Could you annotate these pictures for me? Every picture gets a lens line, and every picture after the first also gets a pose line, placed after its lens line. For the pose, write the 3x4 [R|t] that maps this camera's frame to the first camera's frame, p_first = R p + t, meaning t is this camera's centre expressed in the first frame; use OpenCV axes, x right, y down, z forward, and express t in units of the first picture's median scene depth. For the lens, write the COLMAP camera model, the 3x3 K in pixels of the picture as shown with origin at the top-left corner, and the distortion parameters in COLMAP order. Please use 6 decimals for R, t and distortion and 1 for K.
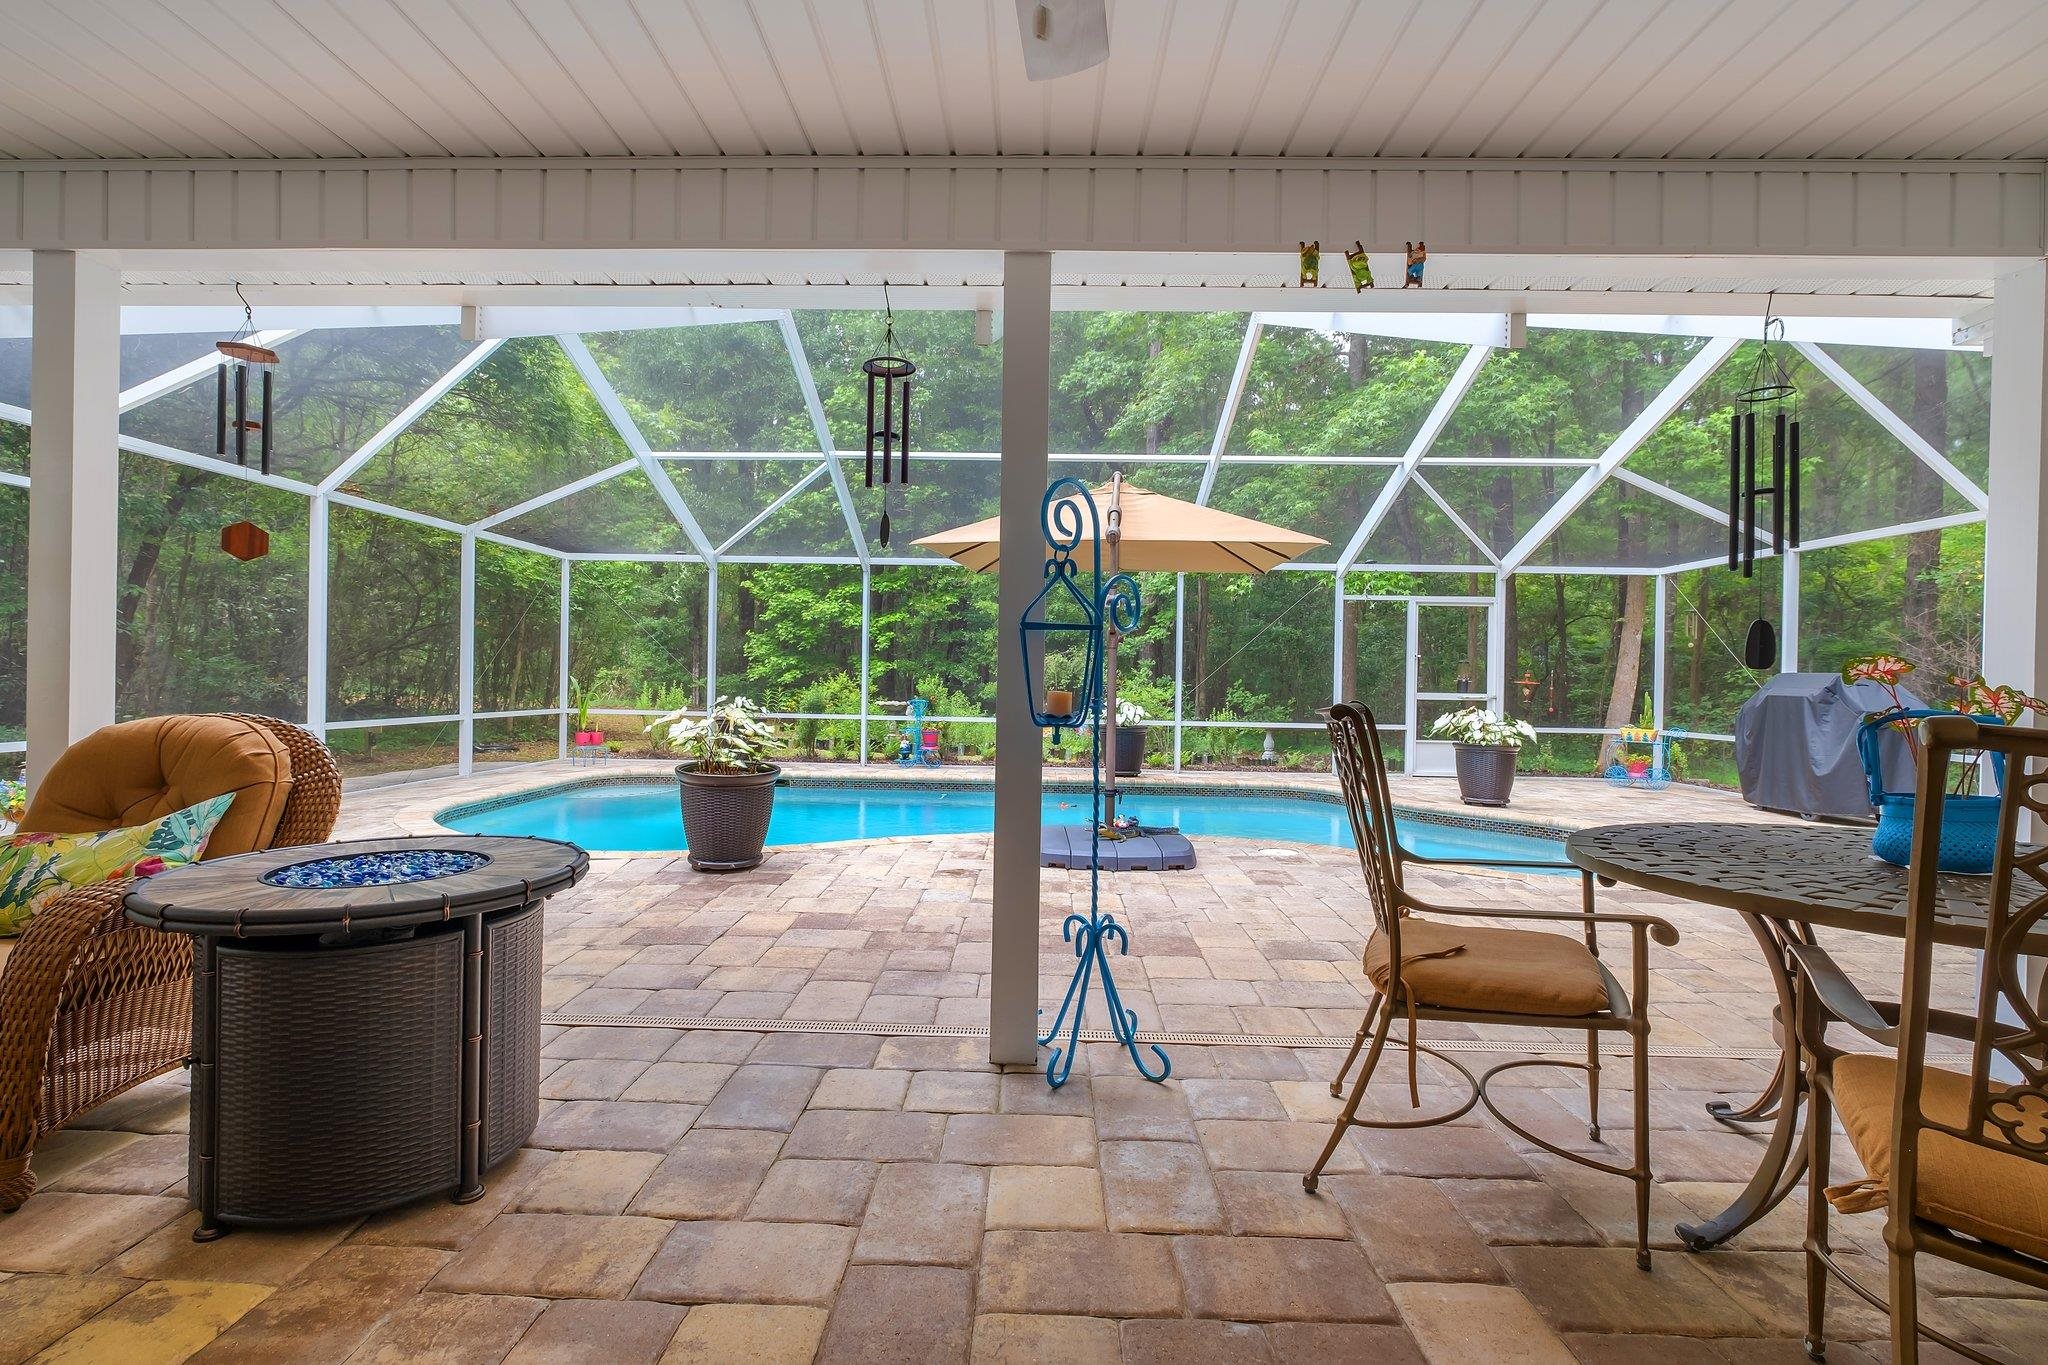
lens RADIAL K [[891.9, 0, 1004.3], [0, 891.9, 680.6], [0, 0, 1]] dist [-0.009643, 0.000775]
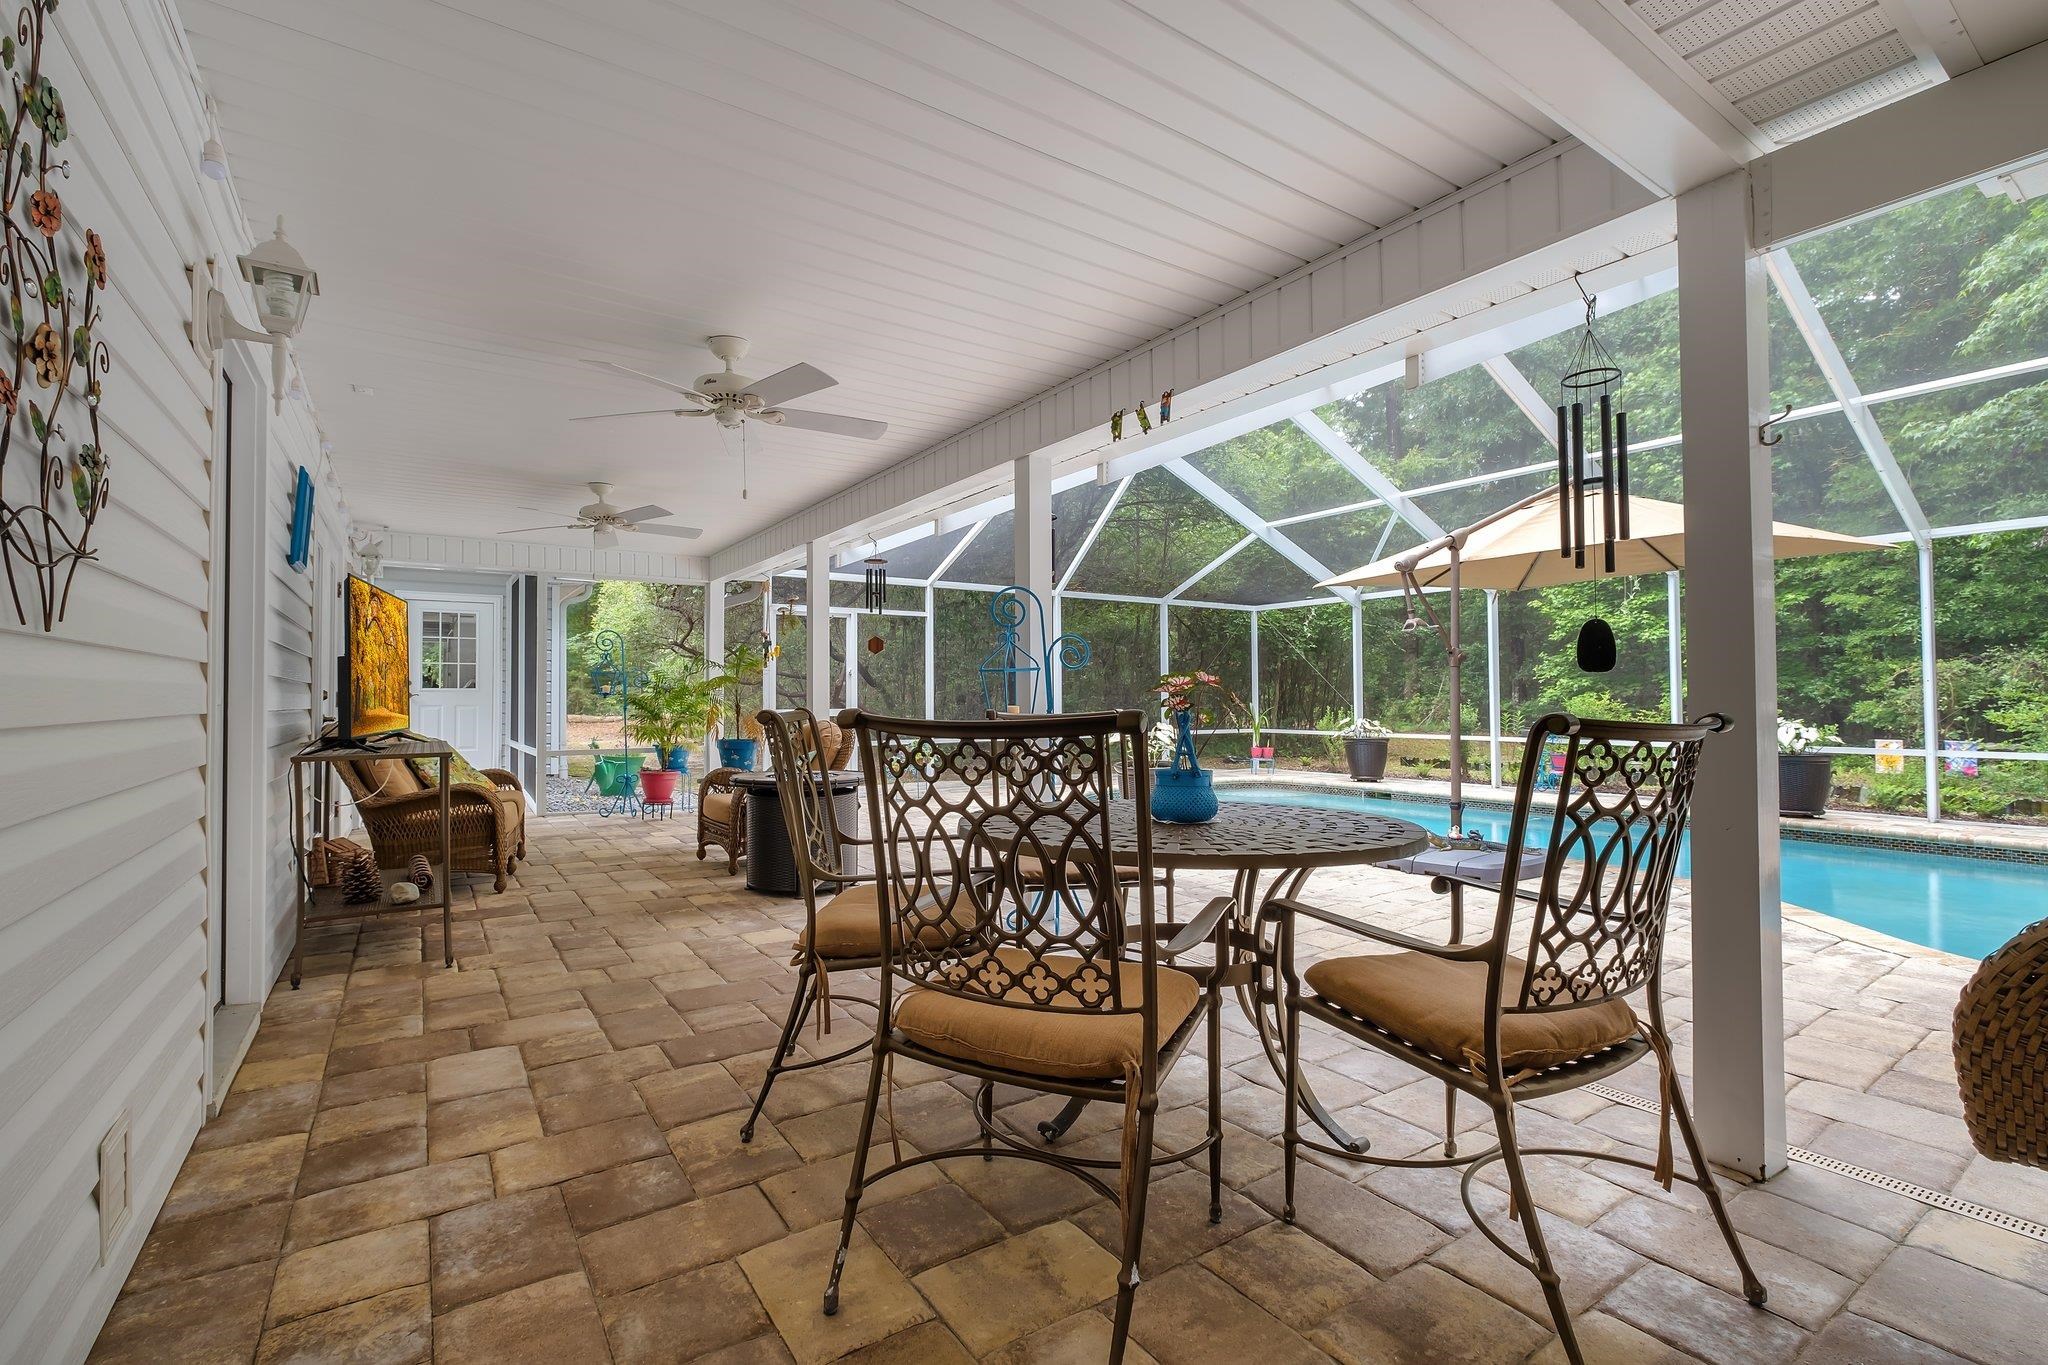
lens RADIAL K [[891.9, 0, 1004.3], [0, 891.9, 680.6], [0, 0, 1]] dist [-0.009643, 0.000775]
pose [[0.582357, -0.041193, -0.811889, 0.267465], [0.013561, 0.999069, -0.040963, 0.007964], [0.812820, 0.012845, 0.582374, -0.014036]]
